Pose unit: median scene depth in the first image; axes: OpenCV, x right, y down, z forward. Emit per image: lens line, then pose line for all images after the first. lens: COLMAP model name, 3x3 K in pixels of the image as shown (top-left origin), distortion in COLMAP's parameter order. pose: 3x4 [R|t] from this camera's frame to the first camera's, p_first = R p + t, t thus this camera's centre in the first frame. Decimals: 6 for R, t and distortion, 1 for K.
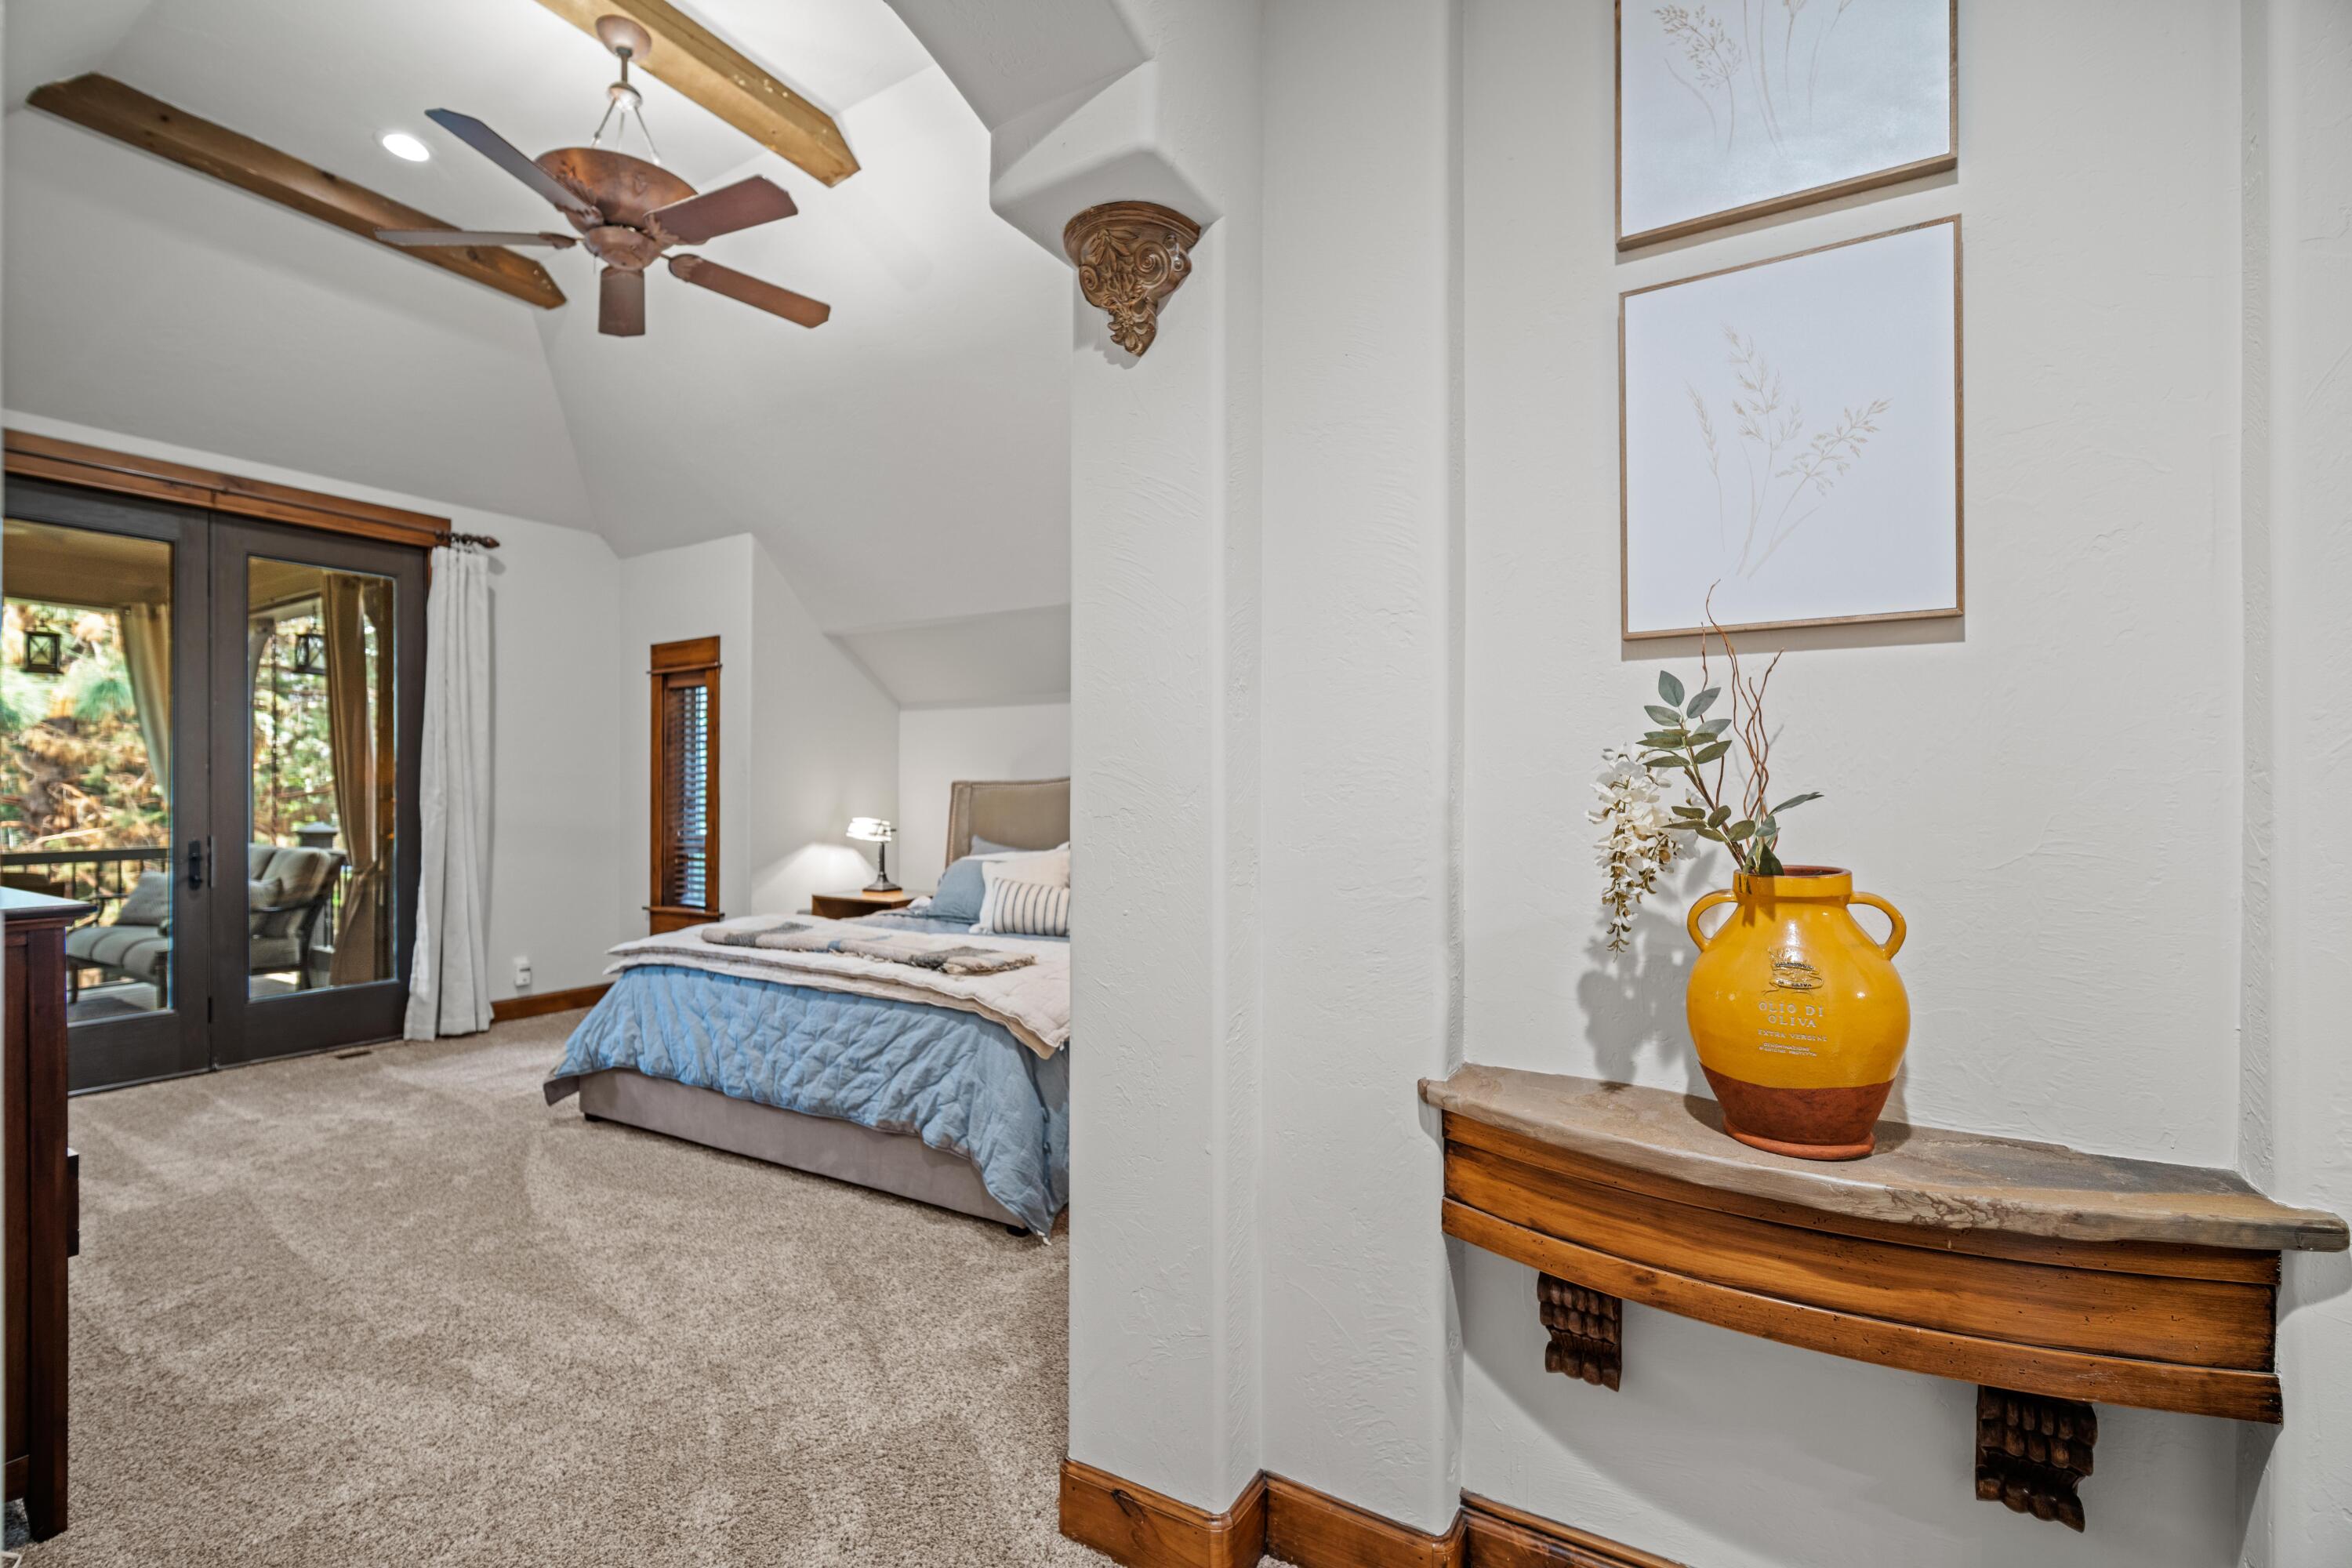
lens RADIAL K [[1036.5, 0, 1167.6], [0, 1036.5, 788.1], [0, 0, 1]] dist [-0.014007, 0.006815]
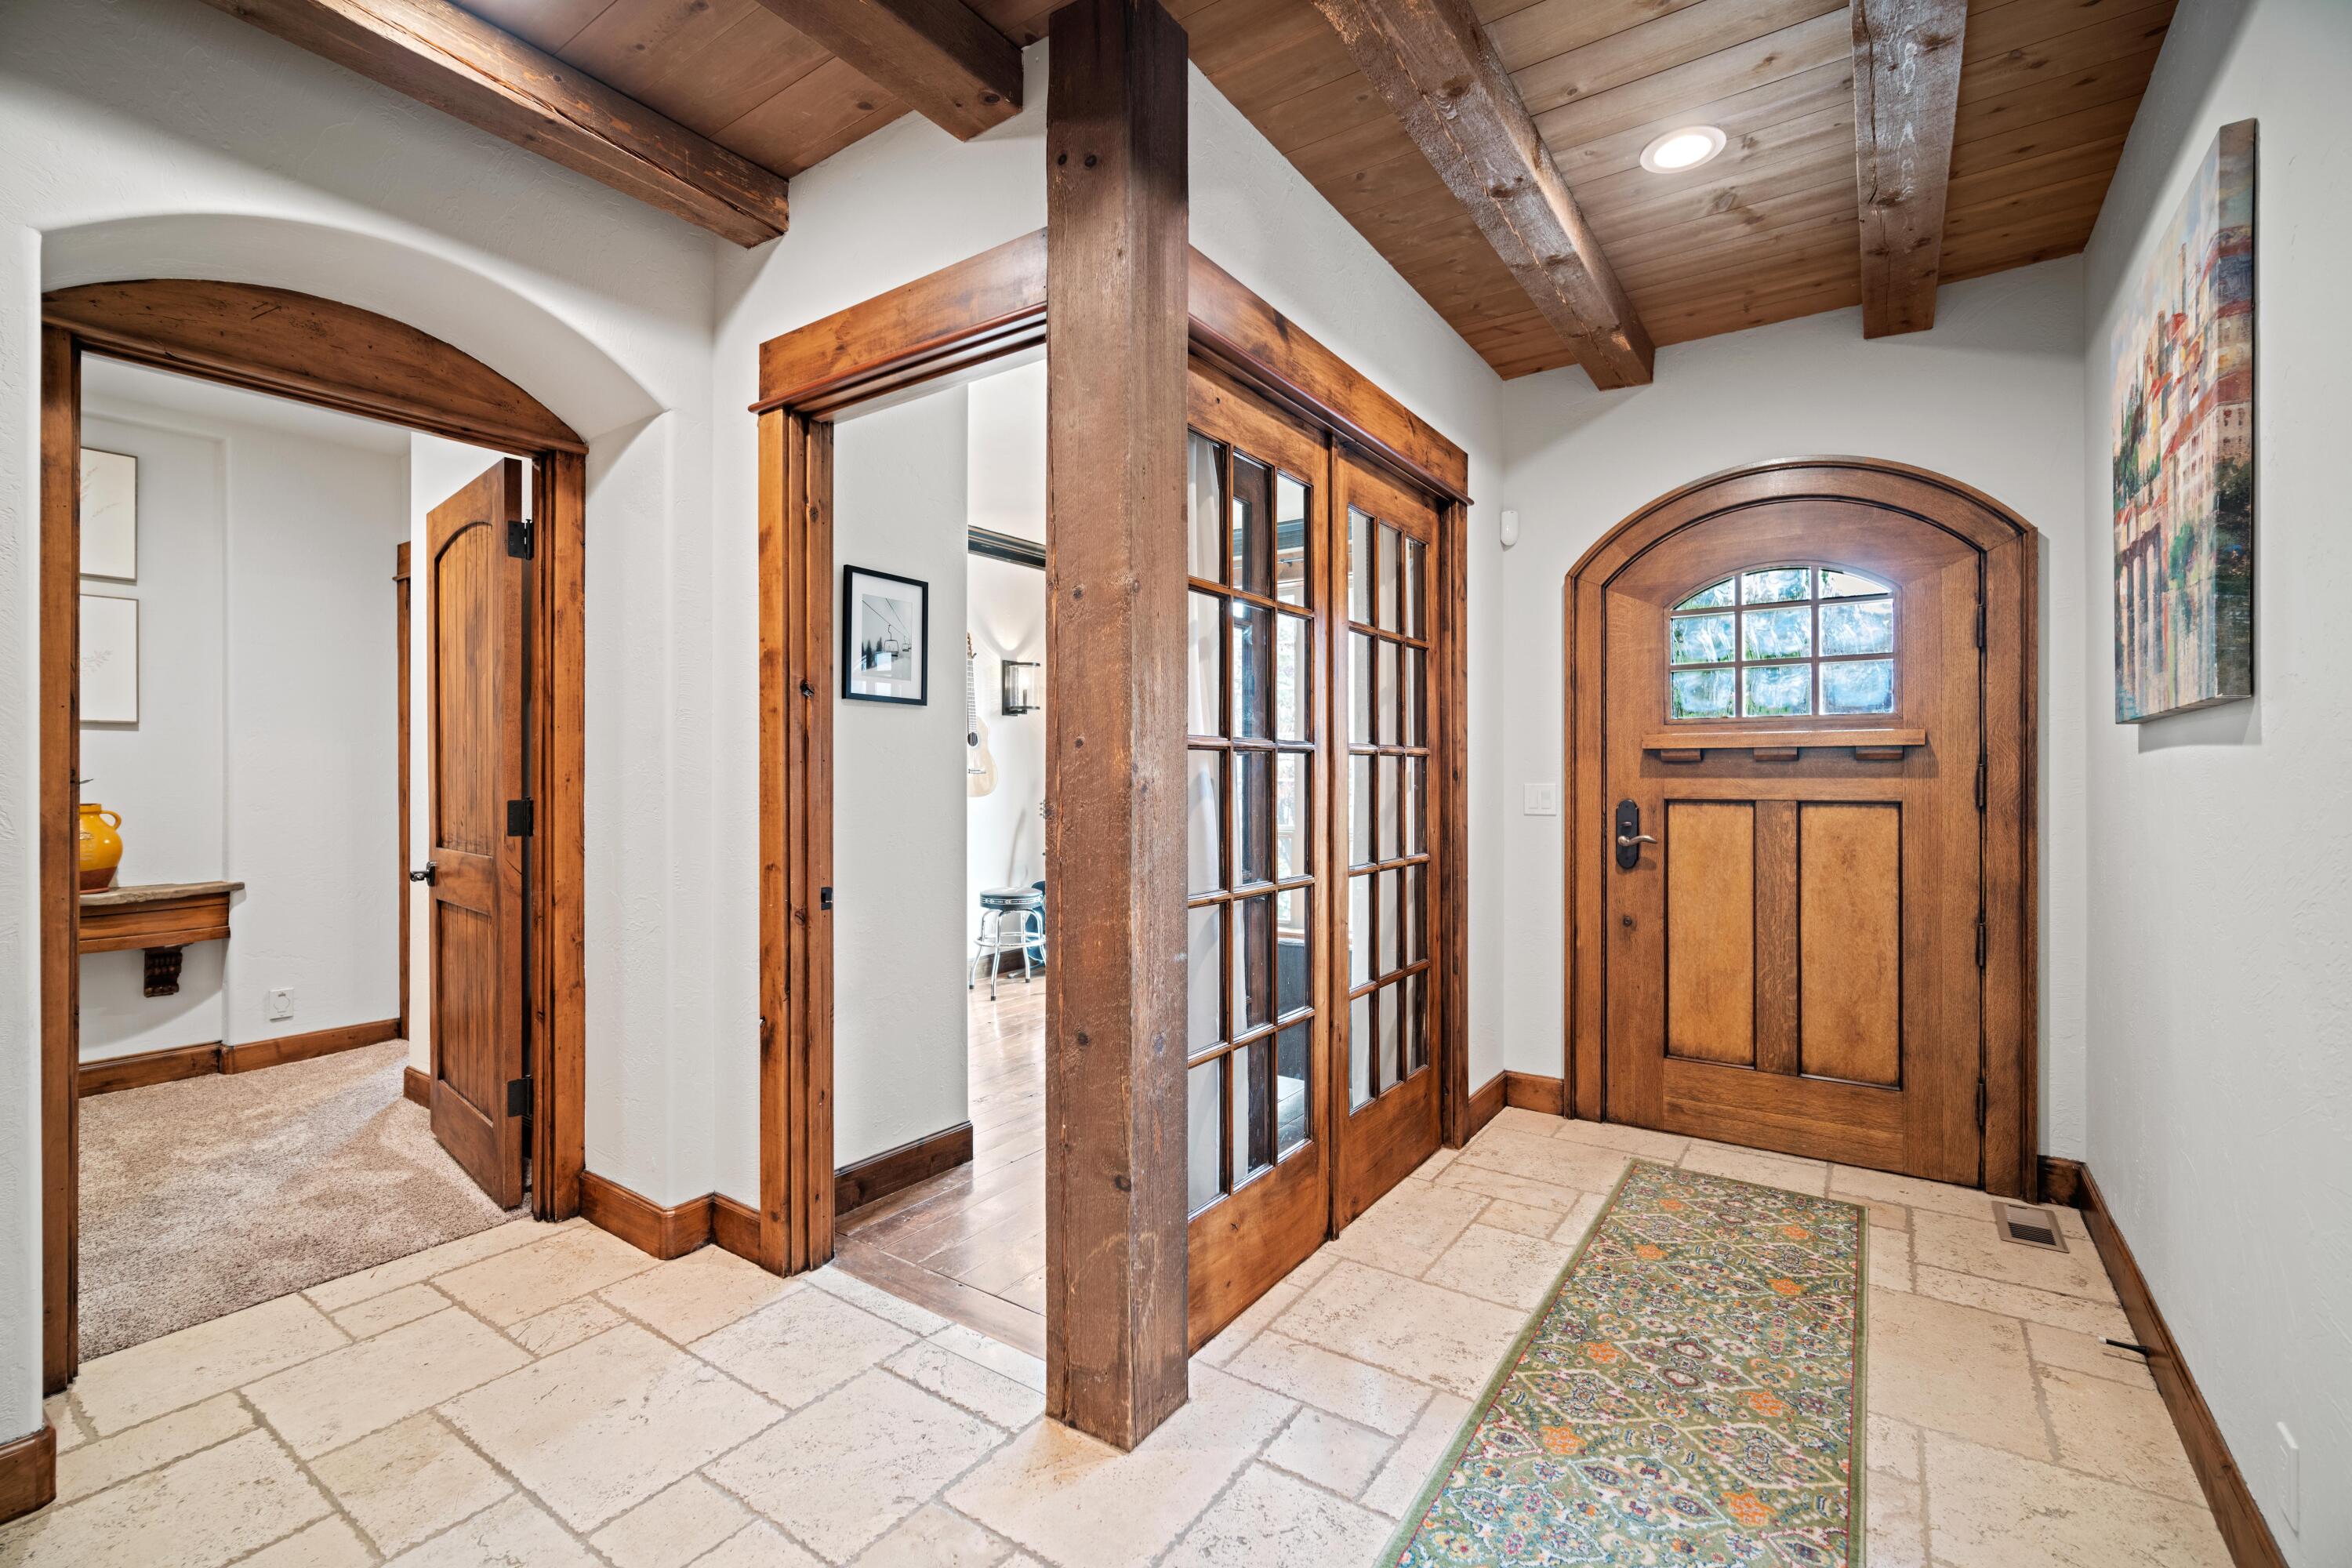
lens RADIAL K [[1036.5, 0, 1167.6], [0, 1036.5, 788.1], [0, 0, 1]] dist [-0.014007, 0.006815]
pose [[0.060954, -0.009576, 0.998095, -2.471781], [-0.003298, 0.999947, 0.009795, -0.006629], [-0.998135, -0.003889, 0.060919, -2.650669]]
